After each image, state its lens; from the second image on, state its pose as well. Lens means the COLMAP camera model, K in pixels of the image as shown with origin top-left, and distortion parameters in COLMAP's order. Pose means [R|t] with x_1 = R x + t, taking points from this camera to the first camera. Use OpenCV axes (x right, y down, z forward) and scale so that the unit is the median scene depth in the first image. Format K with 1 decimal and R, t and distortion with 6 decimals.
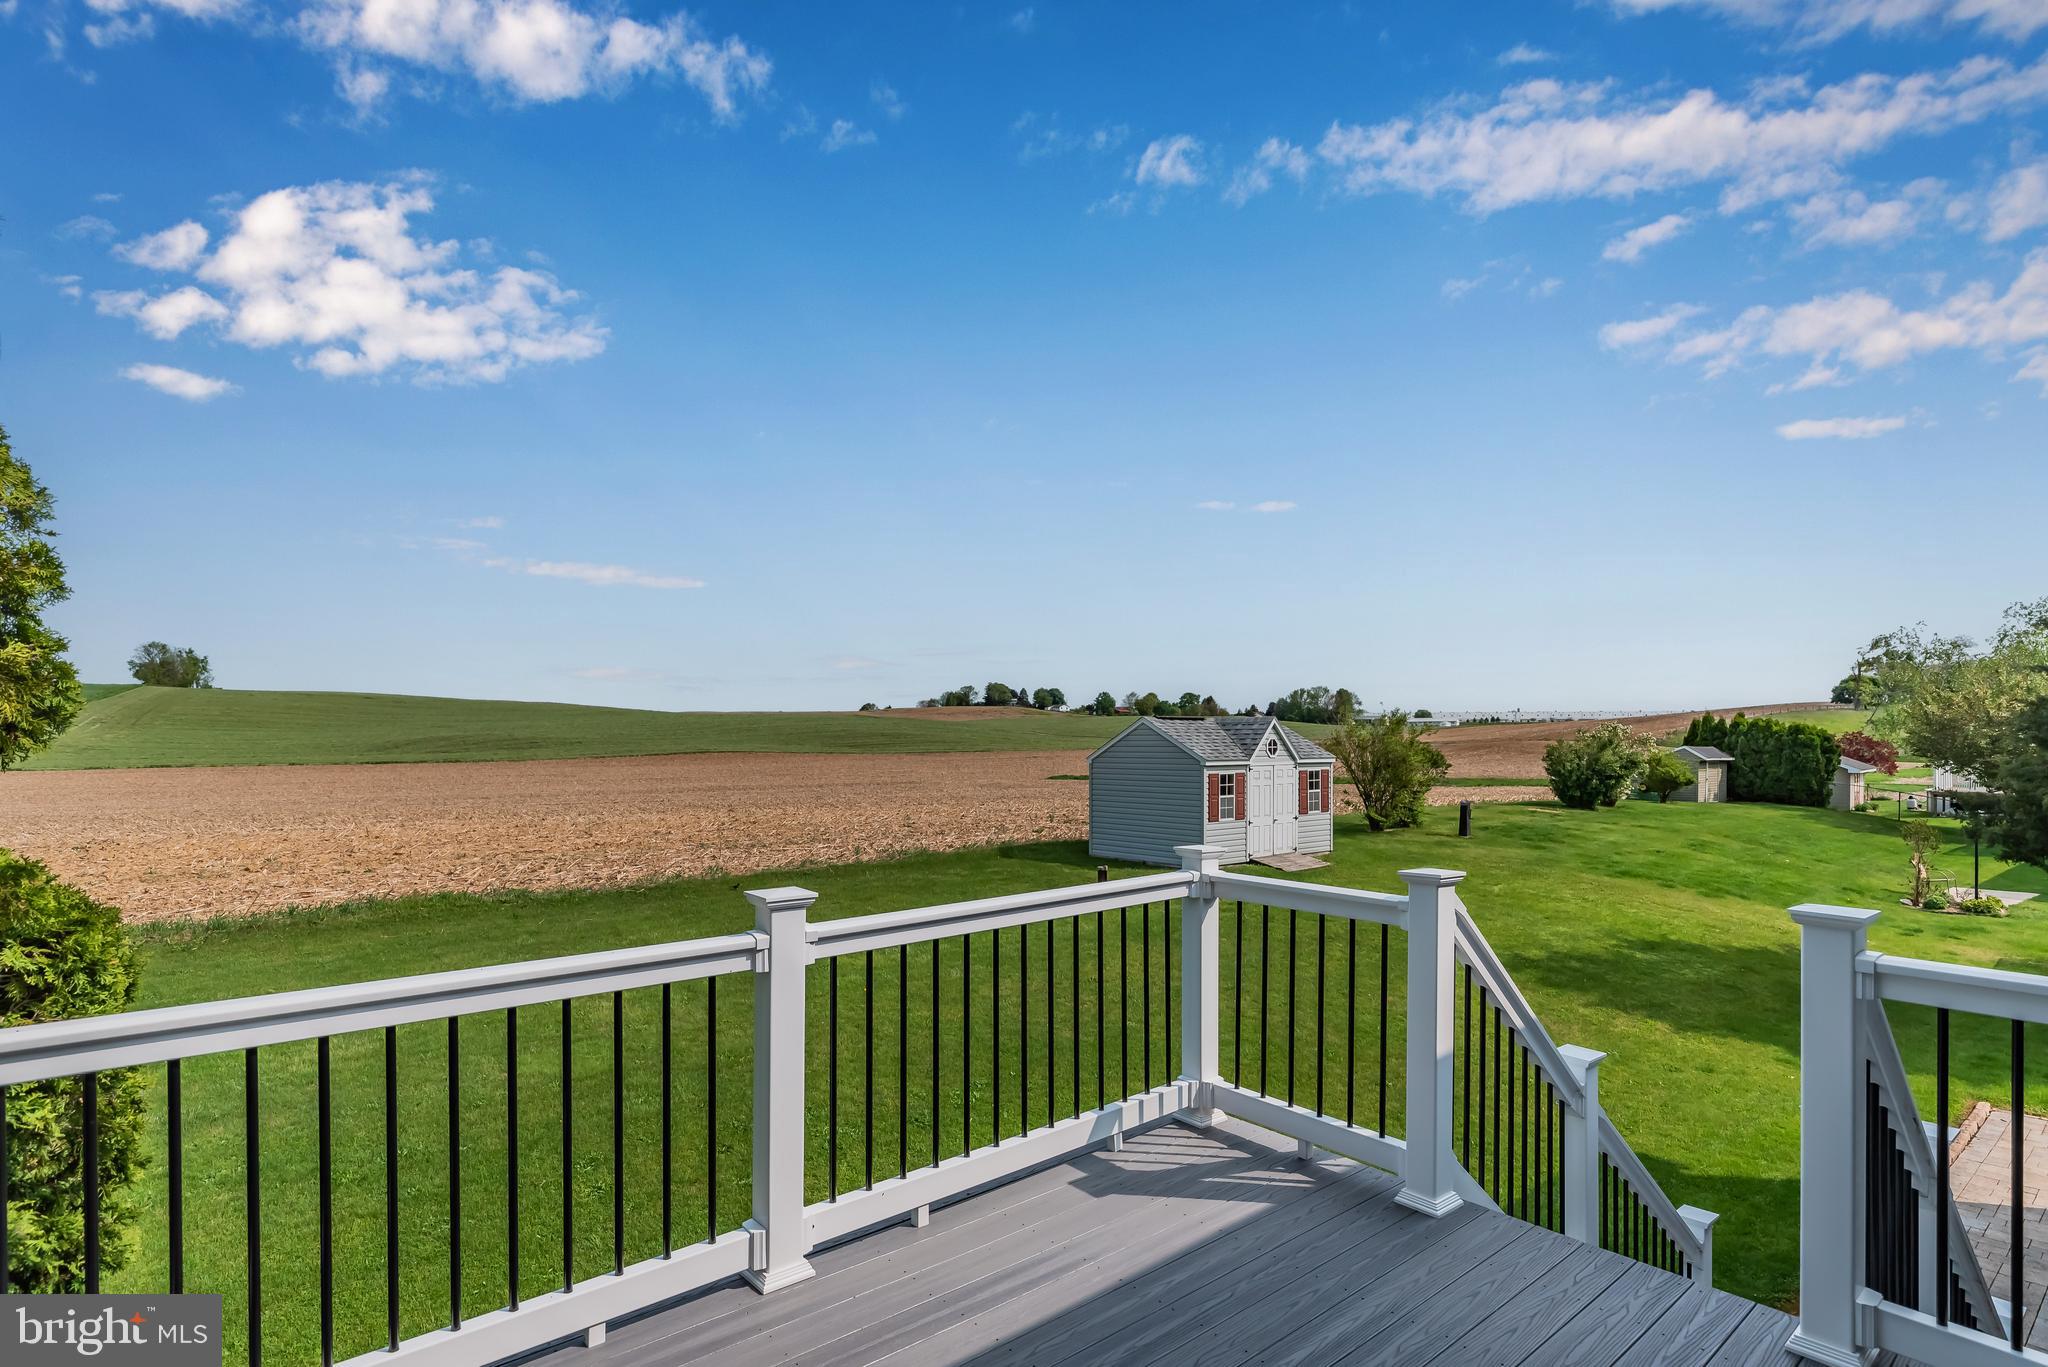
lens RADIAL K [[1025.6, 0, 1023.9], [0, 1025.6, 739.3], [0, 0, 1]] dist [0.001179, 0.000212]
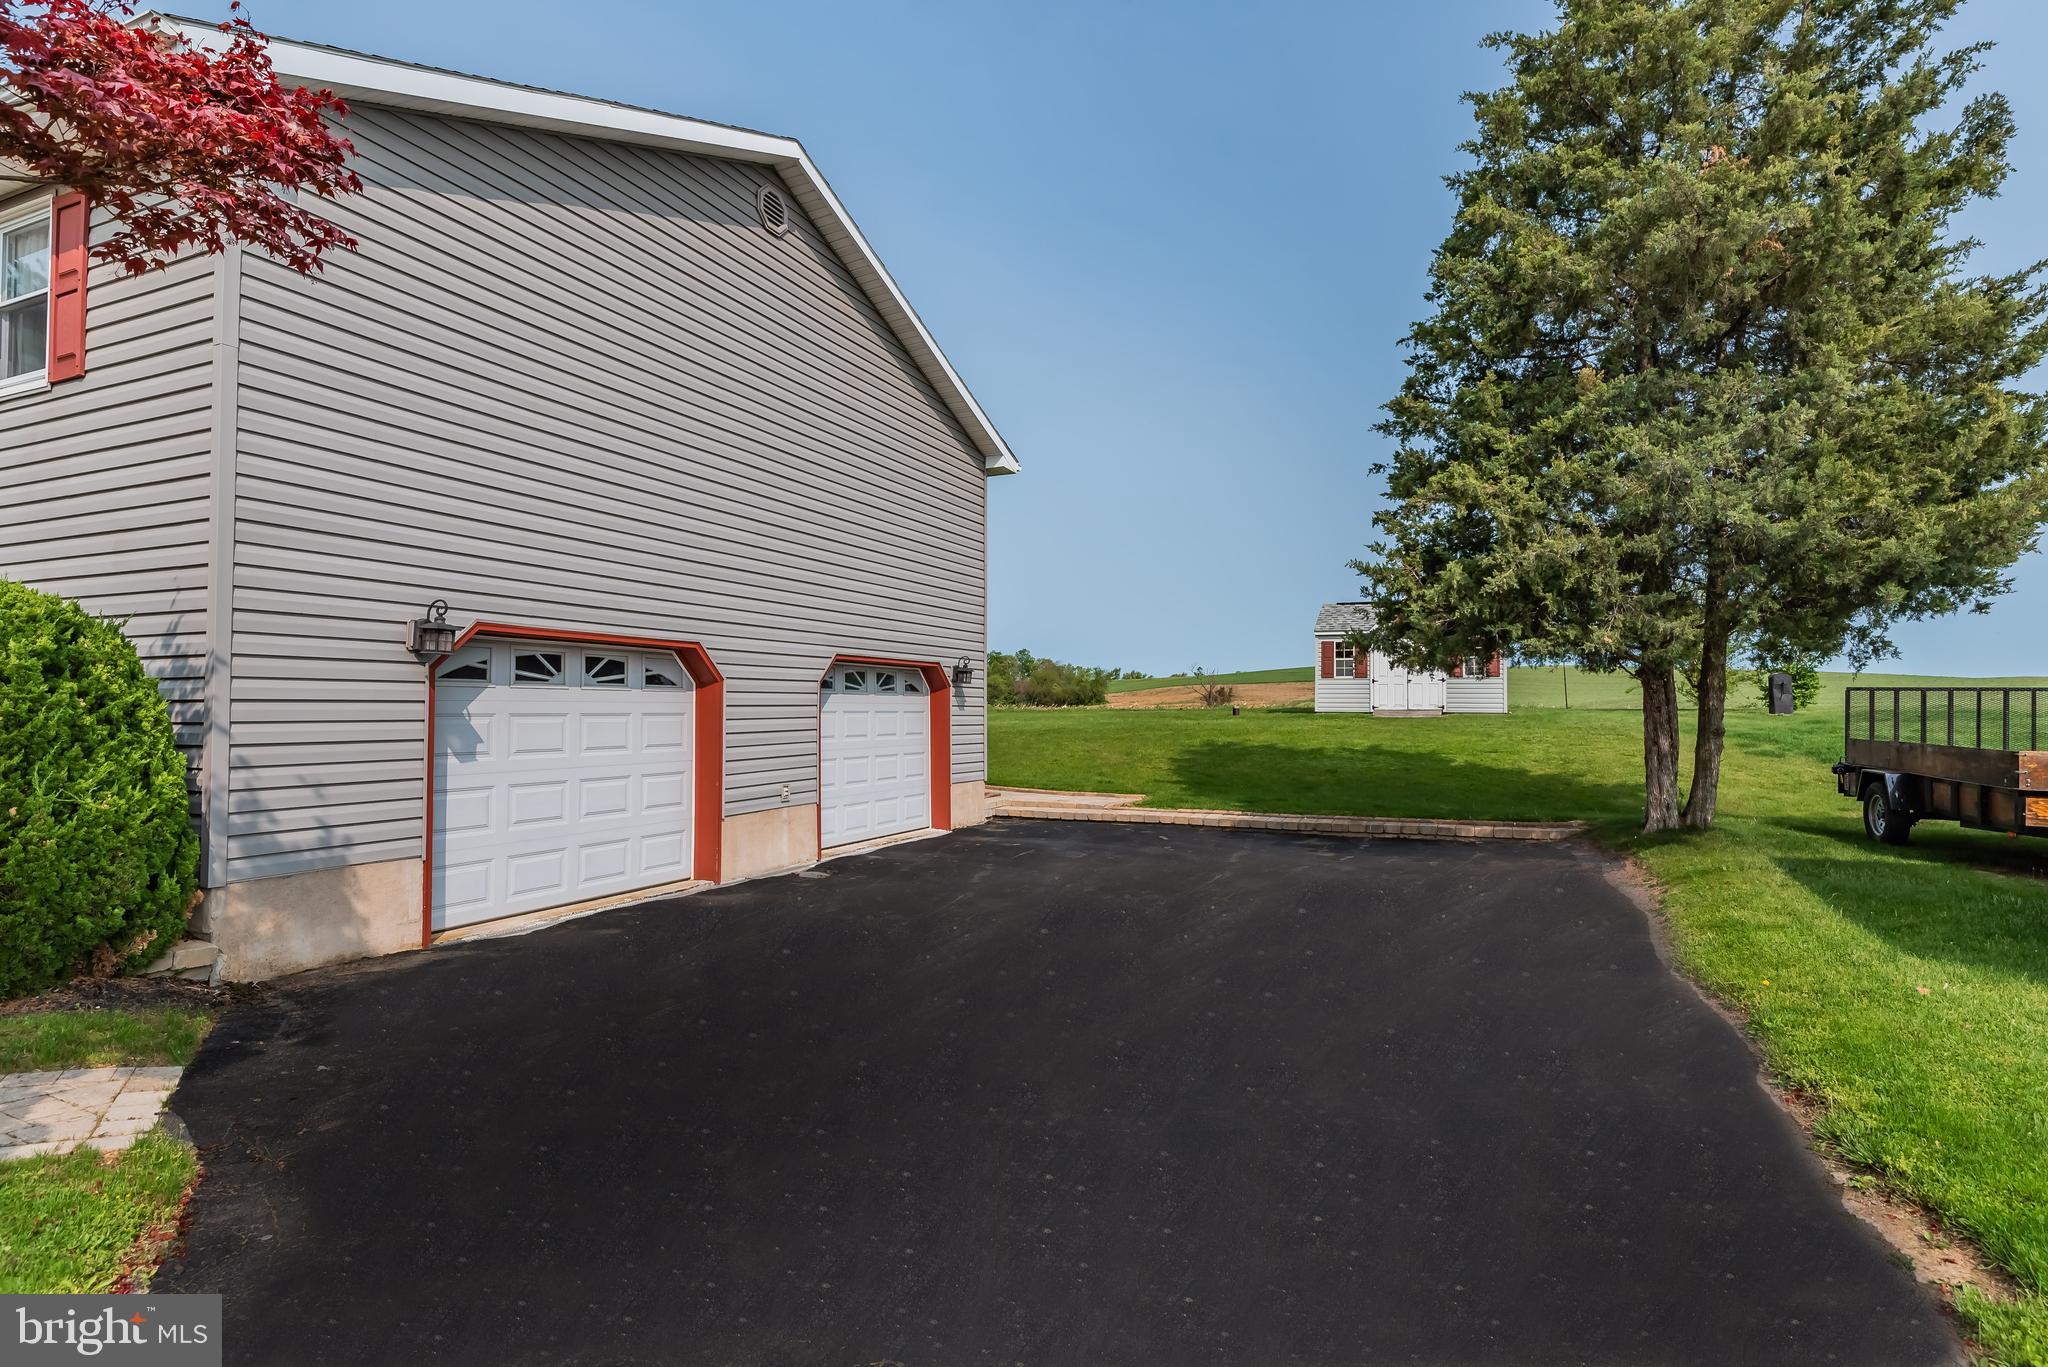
lens RADIAL K [[994.5, 0, 1045.0], [0, 994.5, 682.5], [0, 0, 1]] dist [-0.003365, 0.000078]
pose [[0.451378, -0.021656, -0.892070, 1.060526], [-0.003405, 0.999656, -0.025990, 0.110562], [0.892327, 0.014769, 0.451149, 0.097931]]
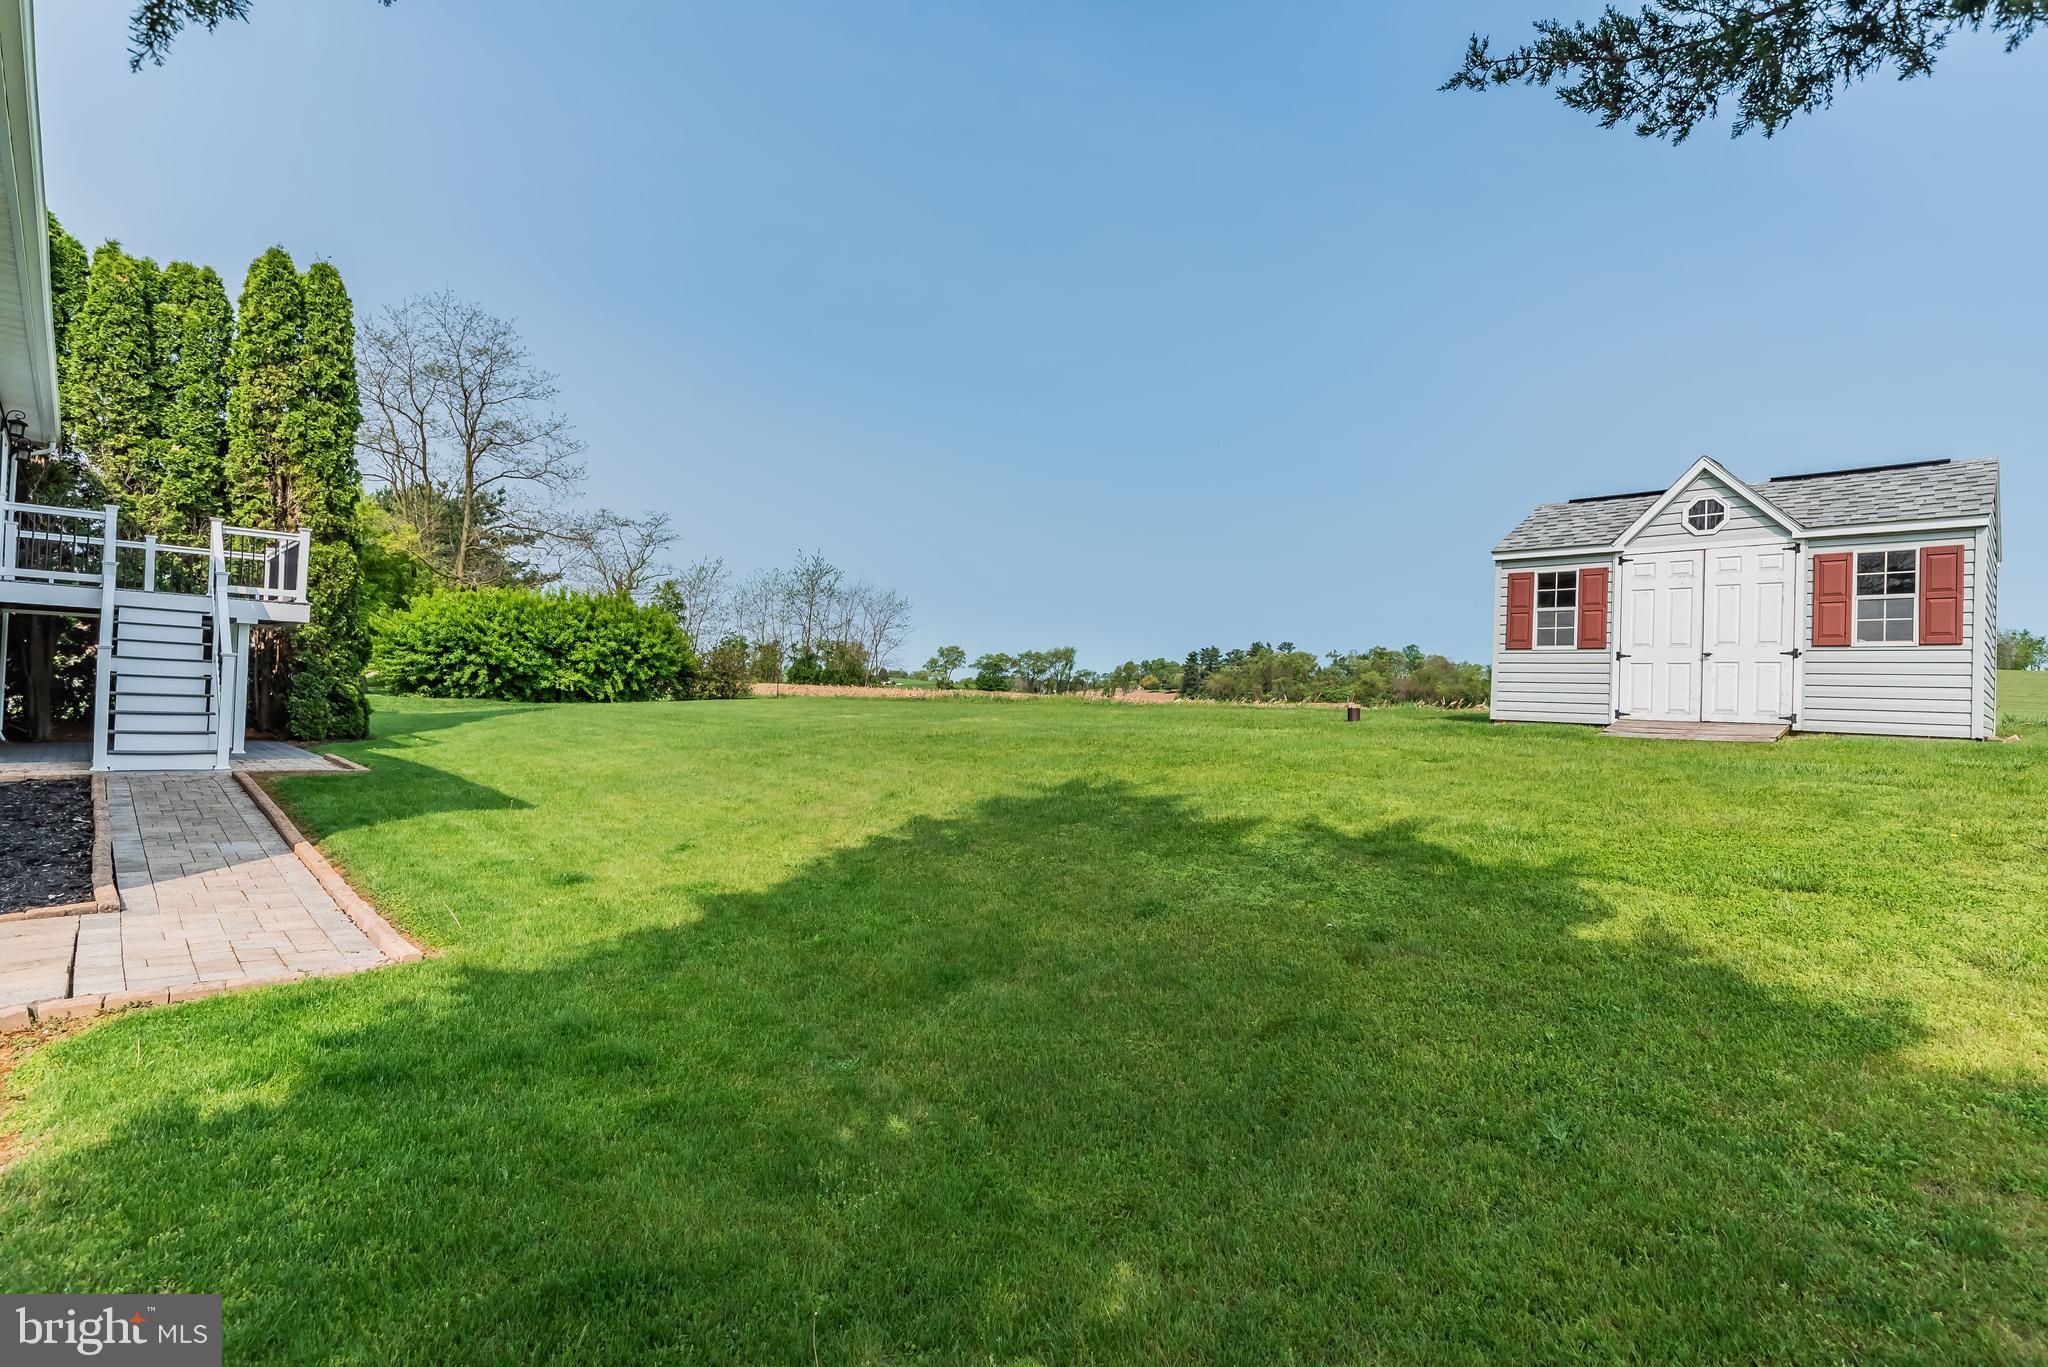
lens RADIAL K [[994.5, 0, 1045.0], [0, 994.5, 682.5], [0, 0, 1]] dist [-0.003365, 0.000078]
pose [[0.083478, -0.010836, -0.996451, 0.699163], [-0.034375, 0.999314, -0.013747, 0.108725], [0.995917, 0.035401, 0.083049, 0.611759]]
